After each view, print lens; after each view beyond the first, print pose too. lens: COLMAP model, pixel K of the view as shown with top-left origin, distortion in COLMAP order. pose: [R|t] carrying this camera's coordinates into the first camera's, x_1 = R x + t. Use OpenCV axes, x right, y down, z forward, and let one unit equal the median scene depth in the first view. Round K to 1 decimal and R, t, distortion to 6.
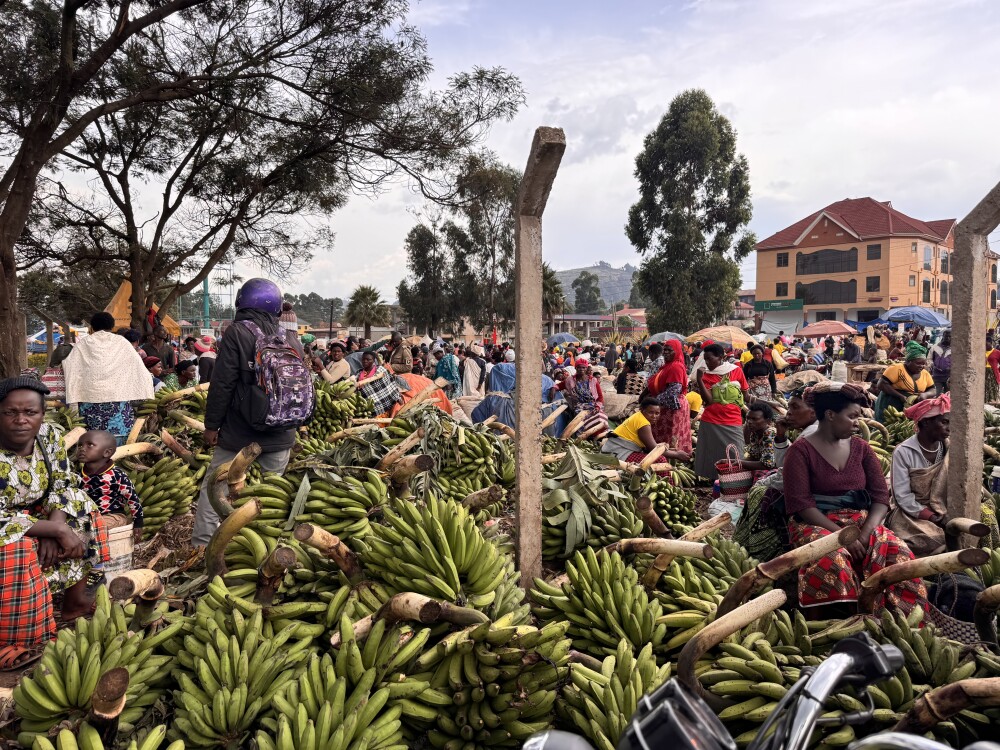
lens RADIAL K [[699.0, 0, 500.7], [0, 699.0, 375.4], [0, 0, 1]] dist [0.001882, 0.001245]
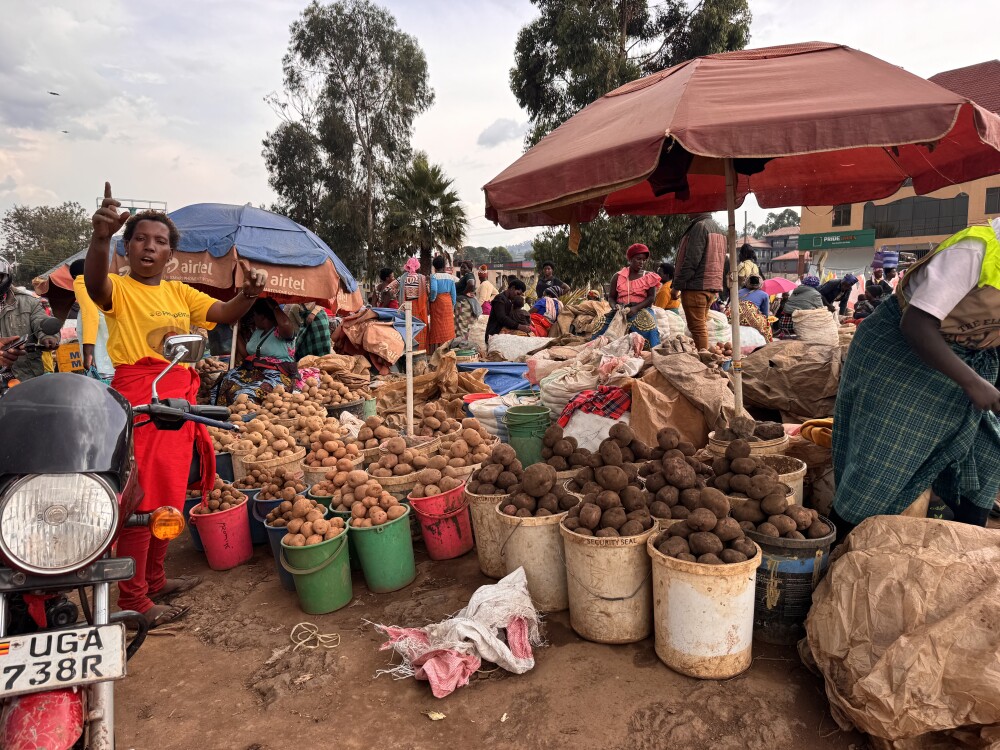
lens RADIAL K [[699.0, 0, 499.7], [0, 699.0, 373.5], [0, 0, 1]] dist [0.001882, 0.001245]
pose [[0.994689, 0.018025, -0.101337, 0.212383], [-0.011776, 0.998011, 0.061928, -0.019327], [0.102252, -0.060406, 0.992923, 0.435113]]
